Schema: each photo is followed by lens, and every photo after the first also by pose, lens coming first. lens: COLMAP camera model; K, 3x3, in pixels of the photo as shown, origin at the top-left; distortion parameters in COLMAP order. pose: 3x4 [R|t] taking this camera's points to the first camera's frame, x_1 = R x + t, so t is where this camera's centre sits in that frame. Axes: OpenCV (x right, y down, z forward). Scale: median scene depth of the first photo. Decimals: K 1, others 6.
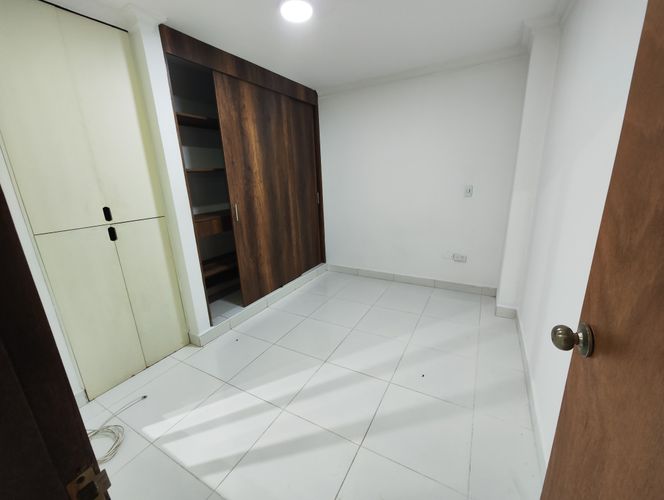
lens RADIAL K [[276.8, 0, 332.0], [0, 276.8, 250.0], [0, 0, 1]] dist [-0.000780, 0.000068]
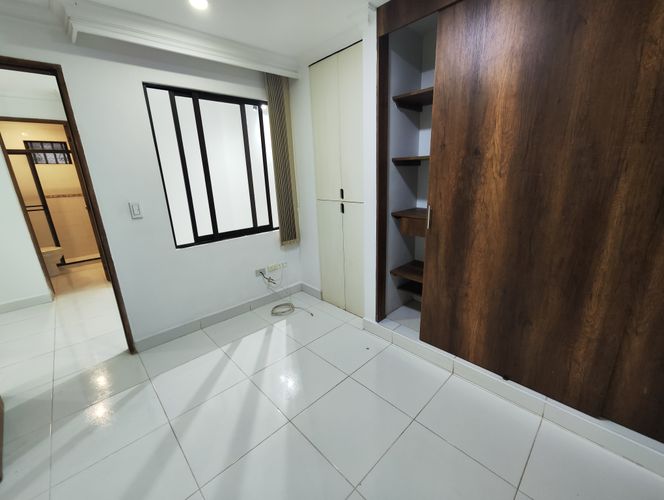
lens RADIAL K [[276.8, 0, 332.0], [0, 276.8, 250.0], [0, 0, 1]] dist [-0.000780, 0.000068]
pose [[-0.295734, 0.308067, -0.904232, 0.375429], [-0.206531, 0.903565, 0.375387, -0.257443], [0.932677, 0.297767, -0.203590, 0.872725]]
